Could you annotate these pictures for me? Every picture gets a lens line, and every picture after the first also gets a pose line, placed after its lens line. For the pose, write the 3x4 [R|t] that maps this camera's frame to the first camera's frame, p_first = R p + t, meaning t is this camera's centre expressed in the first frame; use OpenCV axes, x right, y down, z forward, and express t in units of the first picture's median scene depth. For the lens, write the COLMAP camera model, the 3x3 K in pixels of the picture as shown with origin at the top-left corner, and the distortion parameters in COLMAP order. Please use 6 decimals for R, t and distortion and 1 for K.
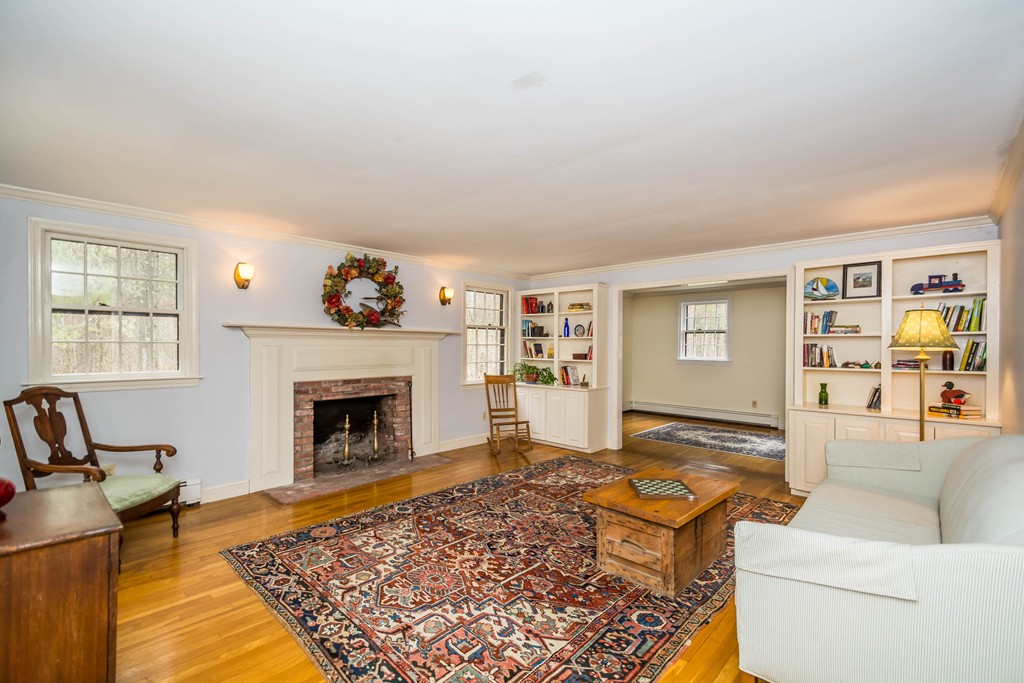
lens RADIAL K [[454.6, 0, 518.1], [0, 454.6, 346.8], [0, 0, 1]] dist [0.021849, -0.000323]
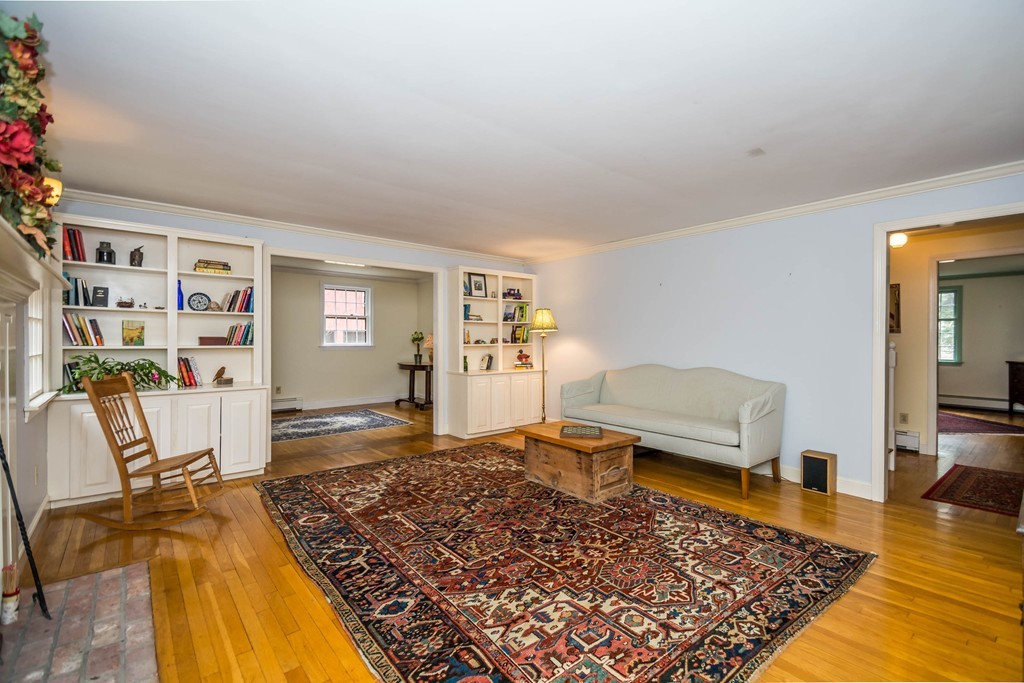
lens RADIAL K [[454.6, 0, 516.1], [0, 454.6, 338.6], [0, 0, 1]] dist [0.021849, -0.000323]
pose [[0.116523, -0.005262, 0.993174, -0.863016], [-0.000056, 0.999986, 0.005305, 0.025431], [-0.993188, -0.000673, 0.116521, 0.859920]]
